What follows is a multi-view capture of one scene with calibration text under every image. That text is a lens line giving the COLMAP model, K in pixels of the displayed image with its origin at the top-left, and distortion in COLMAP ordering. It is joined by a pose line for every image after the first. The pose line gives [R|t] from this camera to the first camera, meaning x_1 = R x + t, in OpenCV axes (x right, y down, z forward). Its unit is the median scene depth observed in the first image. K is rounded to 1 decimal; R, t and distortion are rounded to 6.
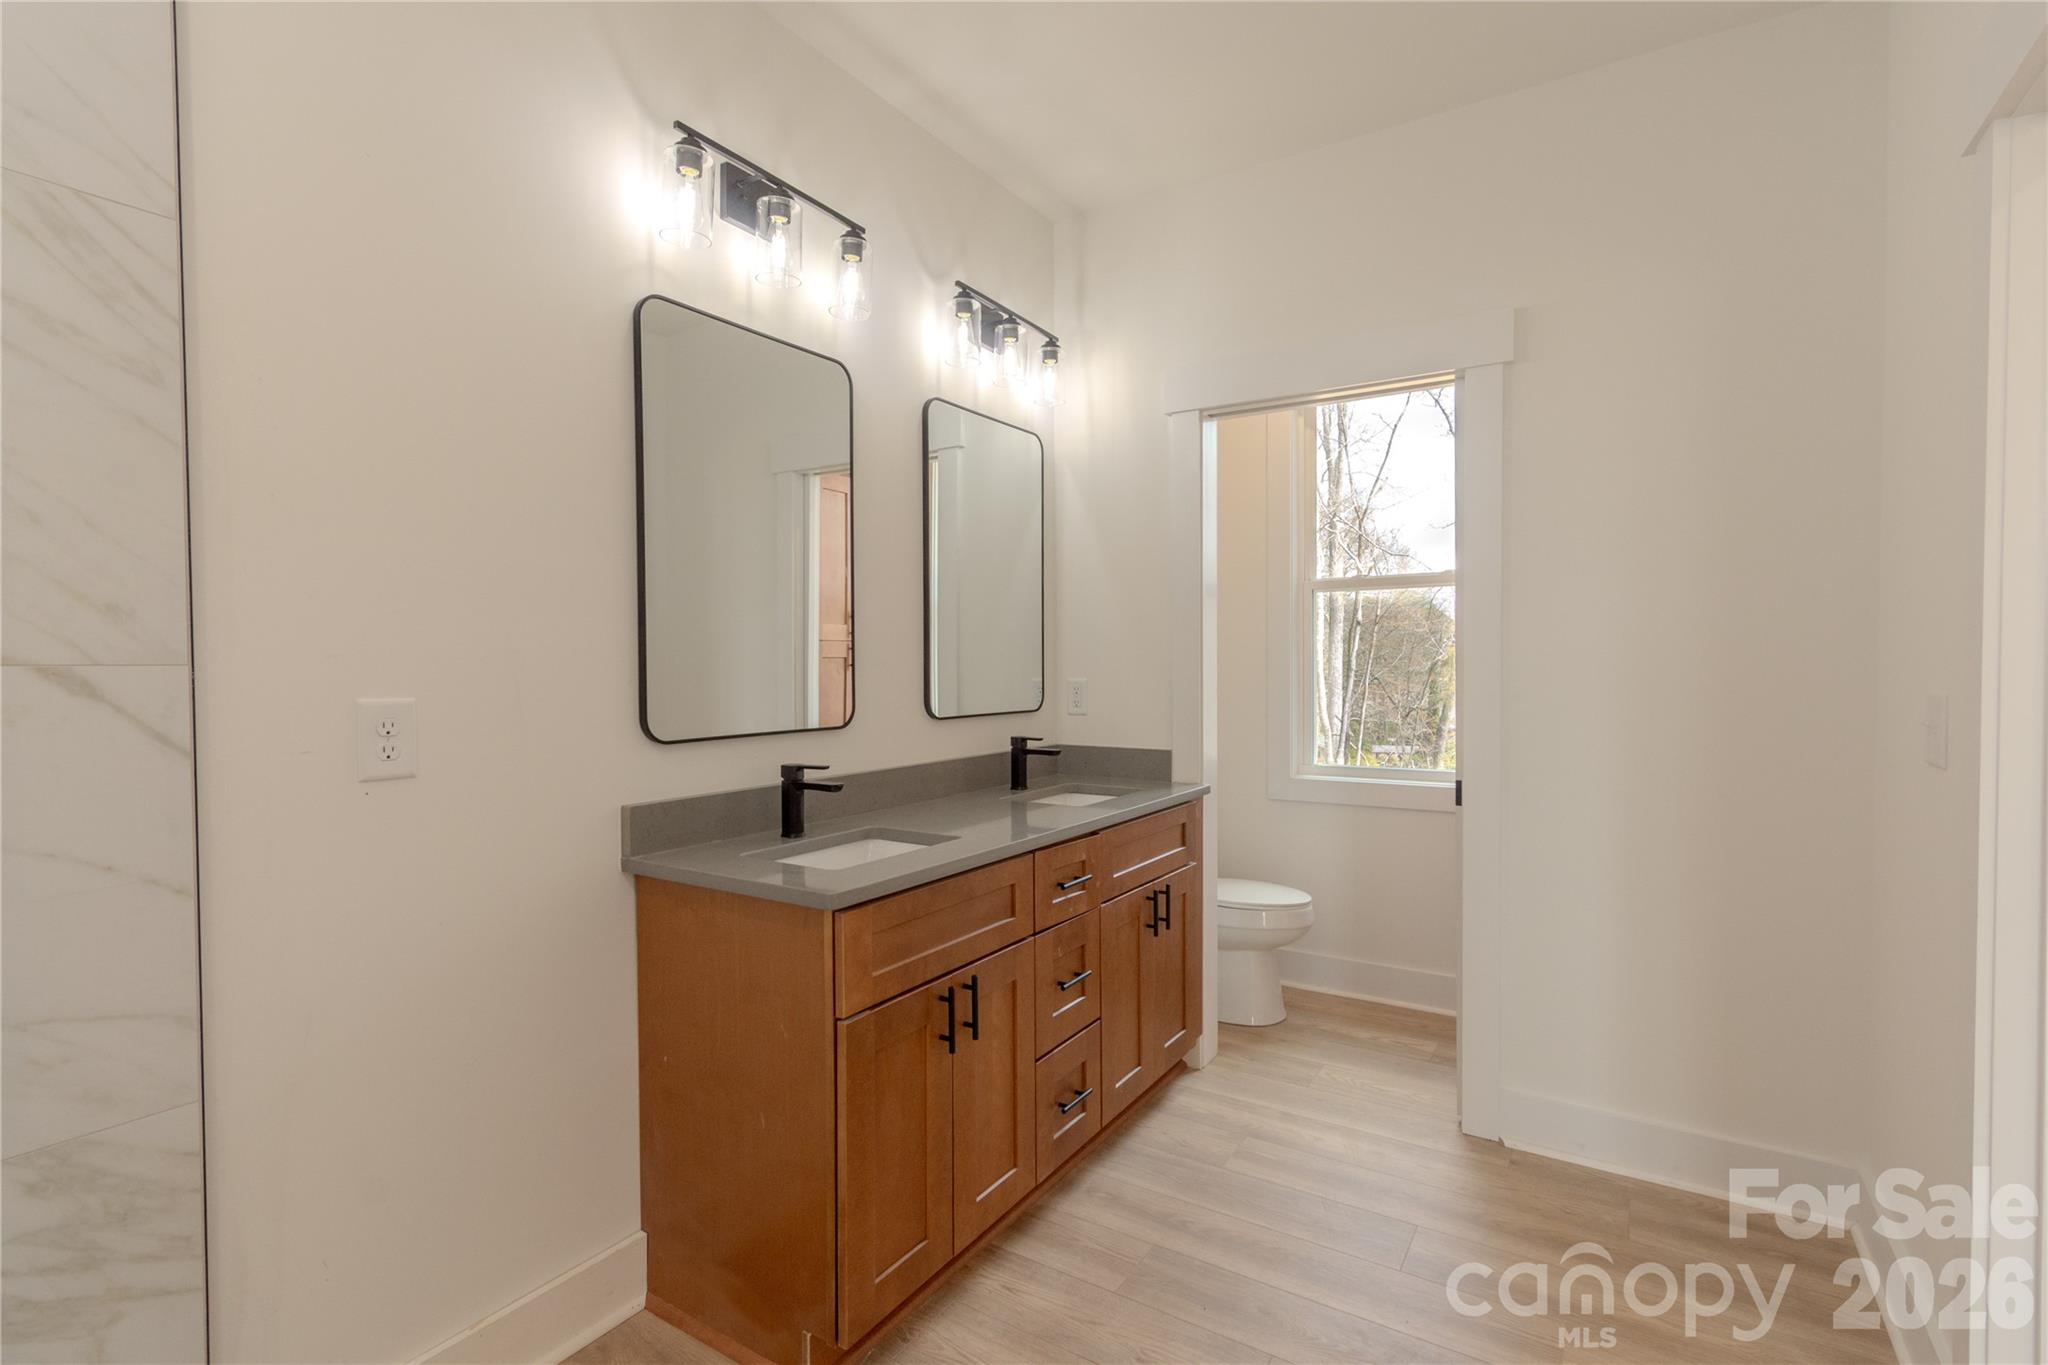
lens RADIAL K [[941.2, 0, 1024.0], [0, 941.2, 682.5], [0, 0, 1]] dist [0.001011, 0.000202]
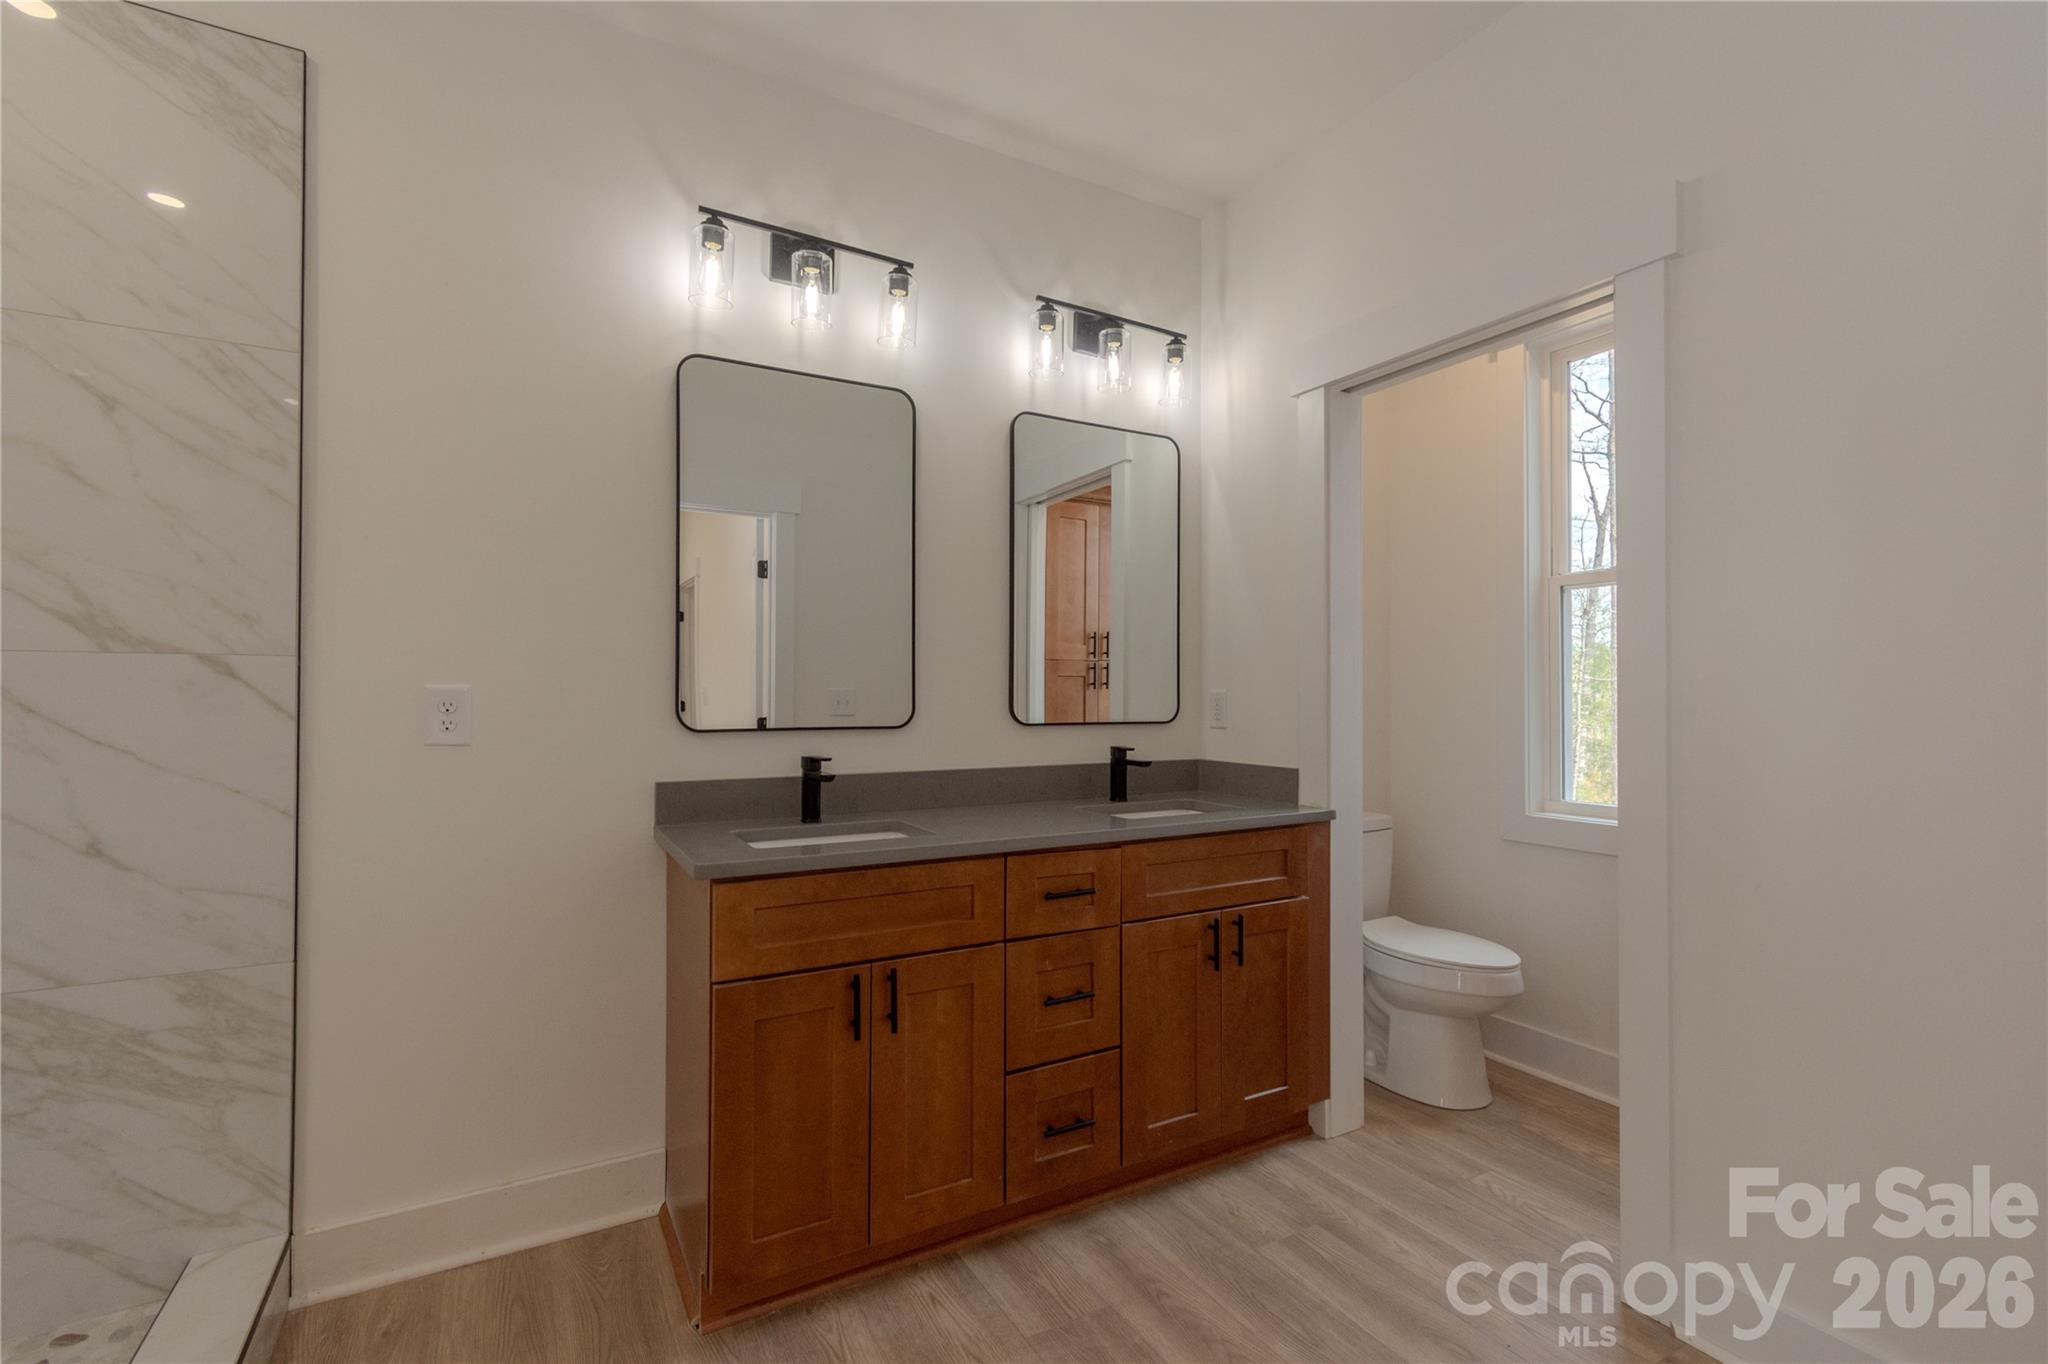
lens RADIAL K [[893.3, 0, 1024.0], [0, 893.3, 682.0], [0, 0, 1]] dist [0.000793, 0.000034]
pose [[0.888597, 0.001024, -0.458687, 0.422541], [-0.016034, 0.999456, -0.028831, 0.024804], [0.458408, 0.032974, 0.888130, 0.170059]]
